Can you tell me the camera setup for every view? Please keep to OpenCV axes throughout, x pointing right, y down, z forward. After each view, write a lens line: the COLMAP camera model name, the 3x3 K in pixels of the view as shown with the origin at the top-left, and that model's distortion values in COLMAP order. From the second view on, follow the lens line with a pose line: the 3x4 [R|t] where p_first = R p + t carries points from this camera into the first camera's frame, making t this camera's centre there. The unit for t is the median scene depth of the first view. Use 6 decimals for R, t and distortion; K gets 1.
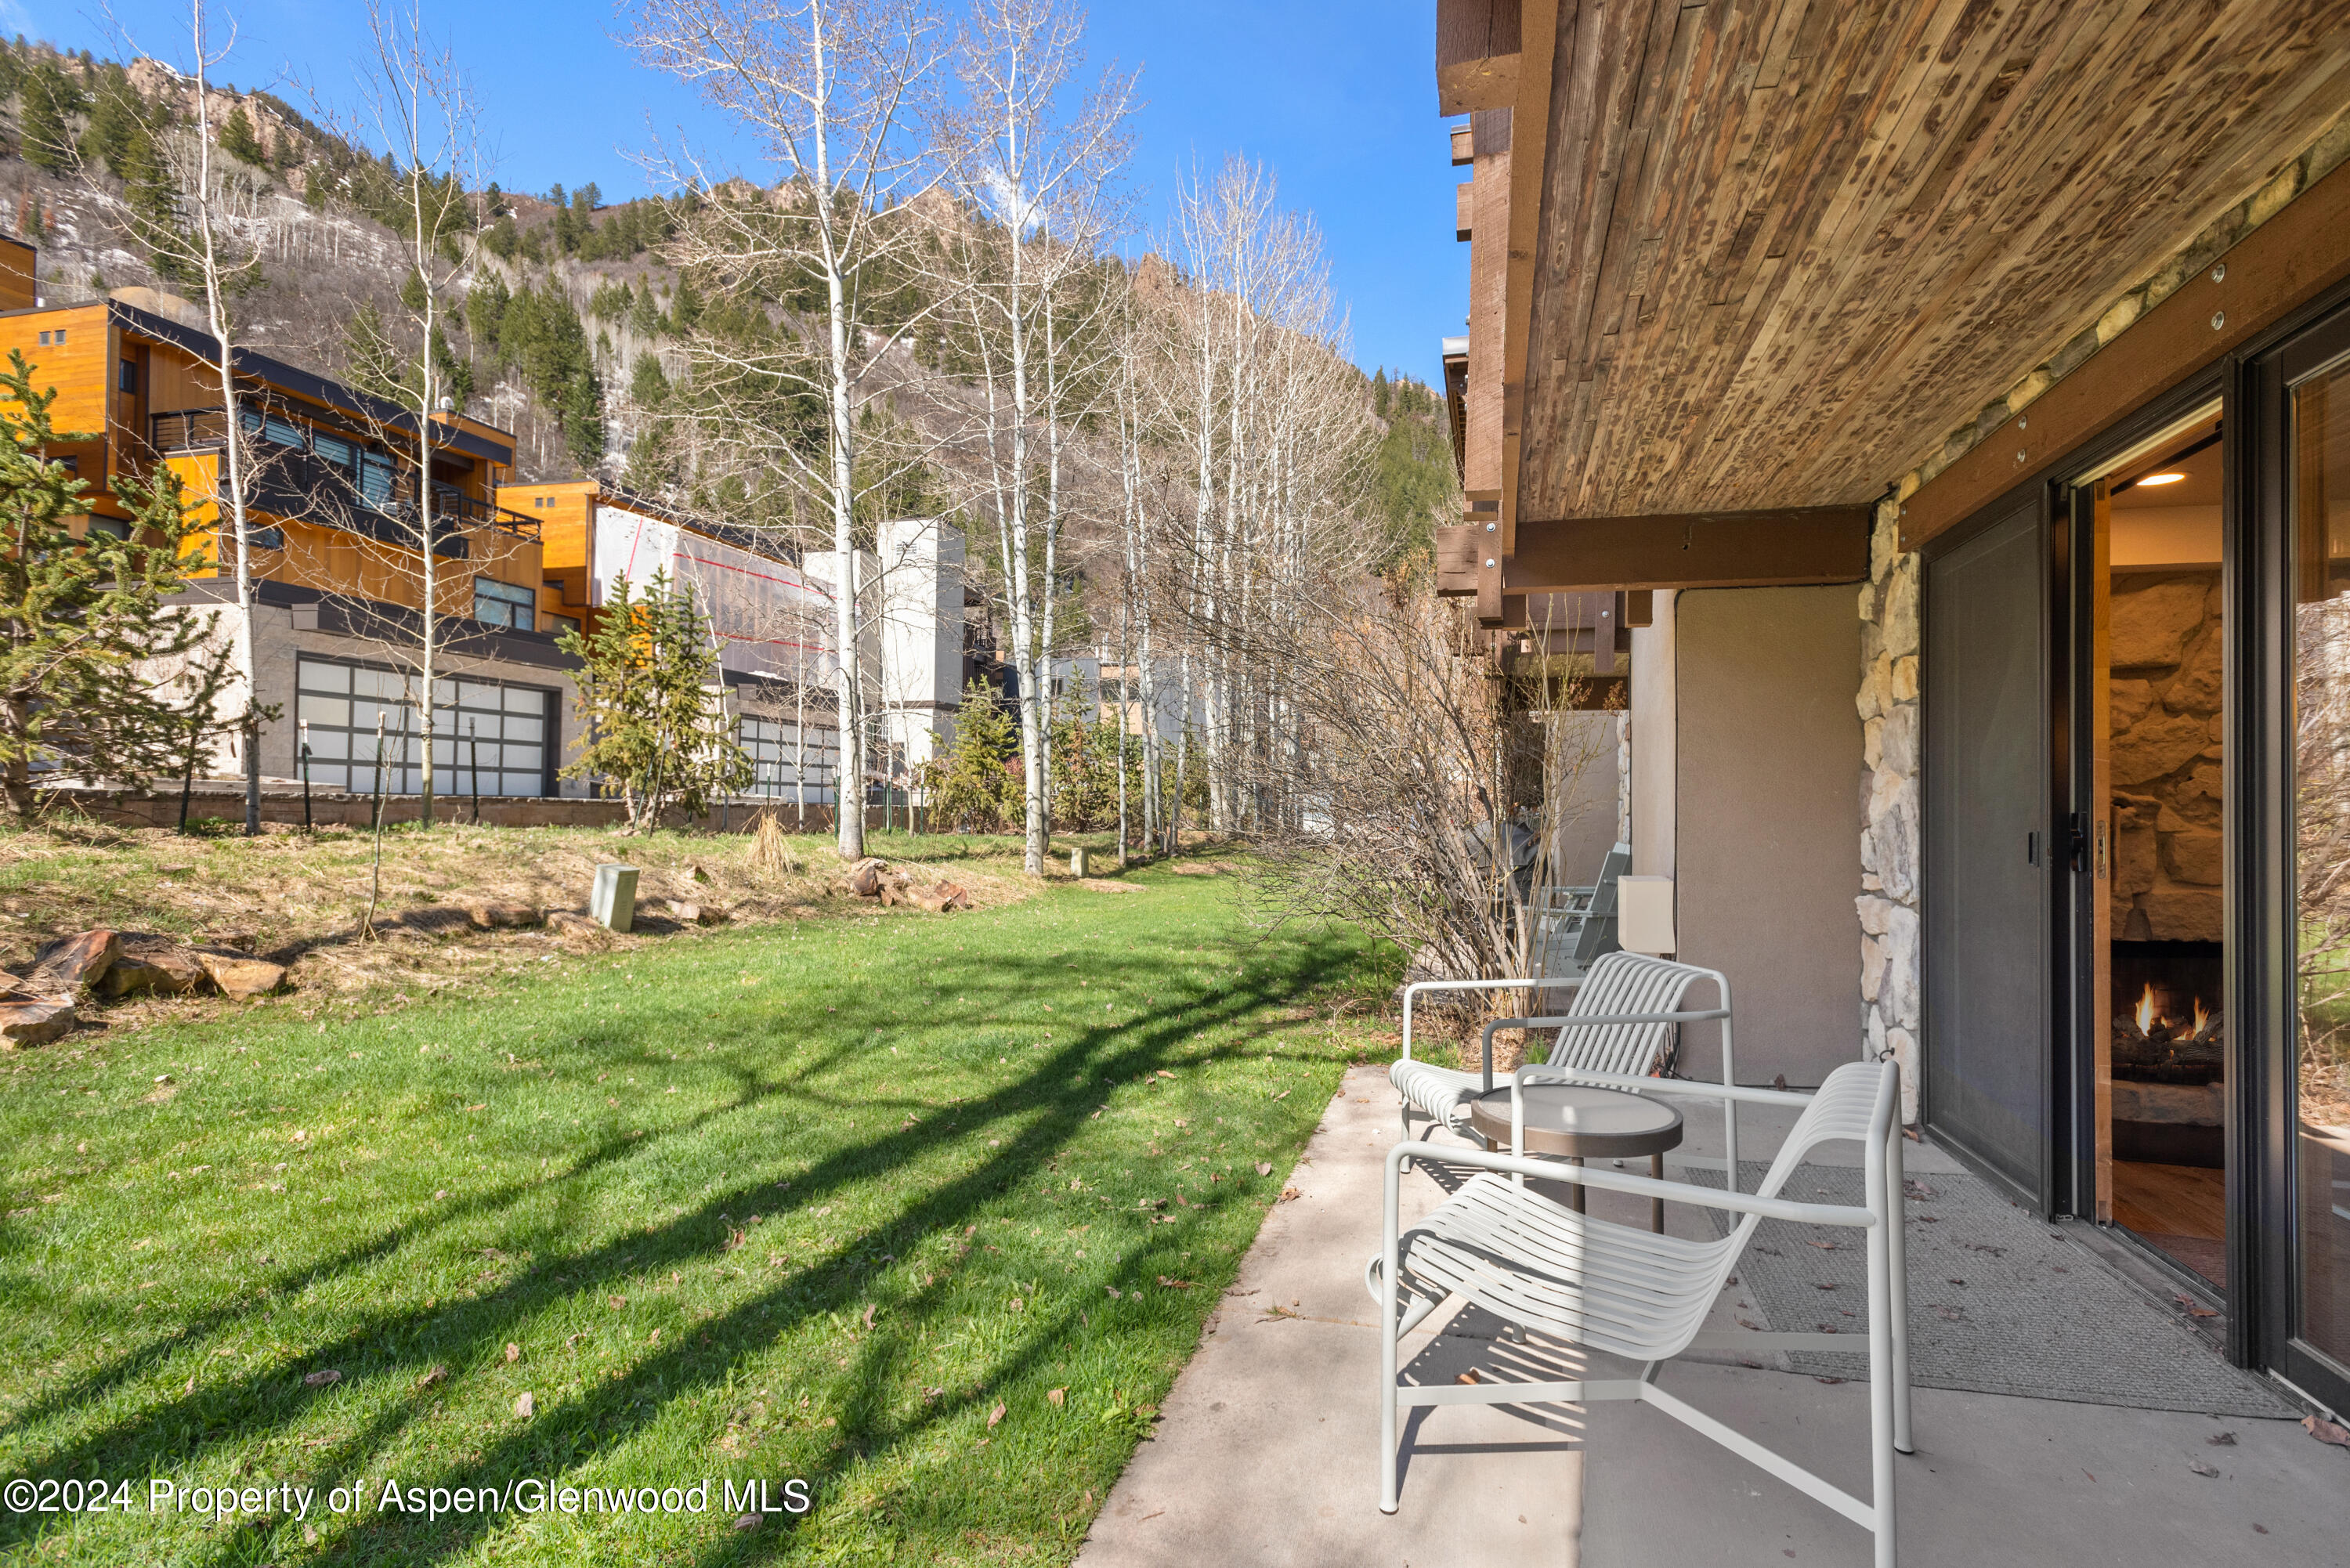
lens RADIAL K [[1103.8, 0, 1206.8], [0, 1103.8, 791.6], [0, 0, 1]] dist [0.000822, 0.000075]
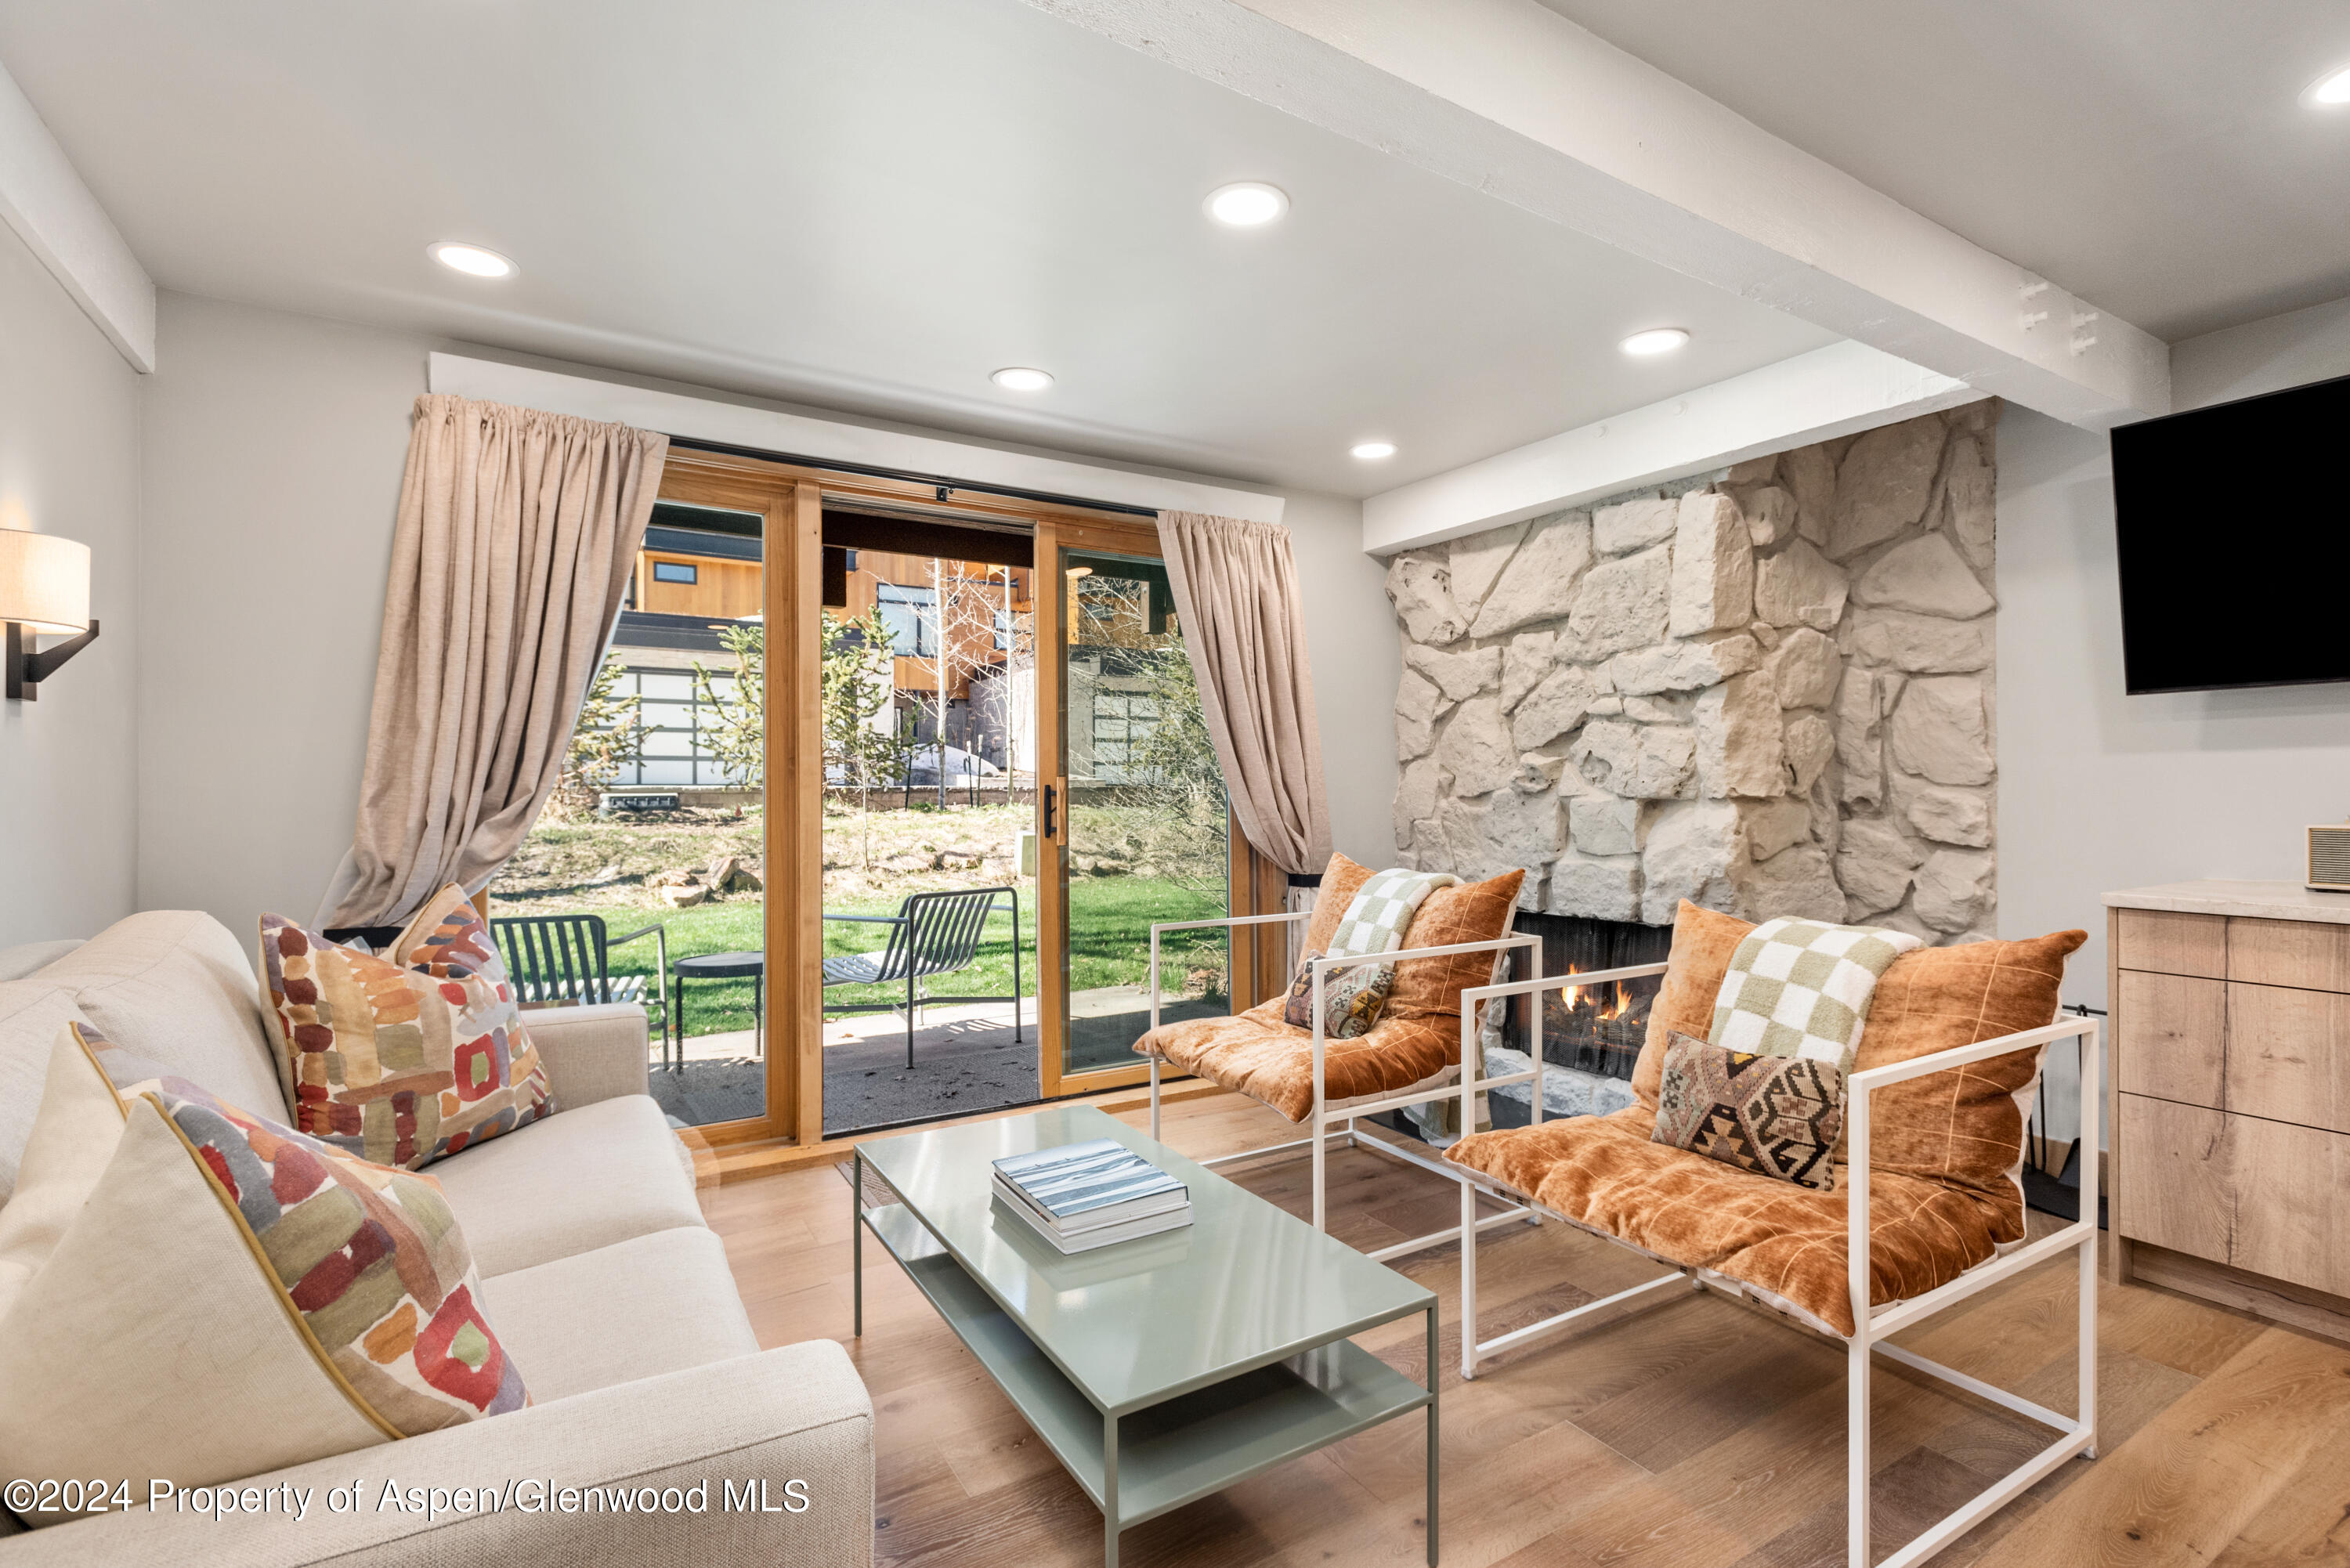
lens RADIAL K [[1103.8, 0, 1206.8], [0, 1103.8, 791.6], [0, 0, 1]] dist [0.000822, 0.000075]
pose [[0.725663, -0.017890, -0.687818, 1.091543], [0.031131, 0.999492, 0.006848, 0.016193], [0.687346, -0.026382, 0.725851, 0.102708]]
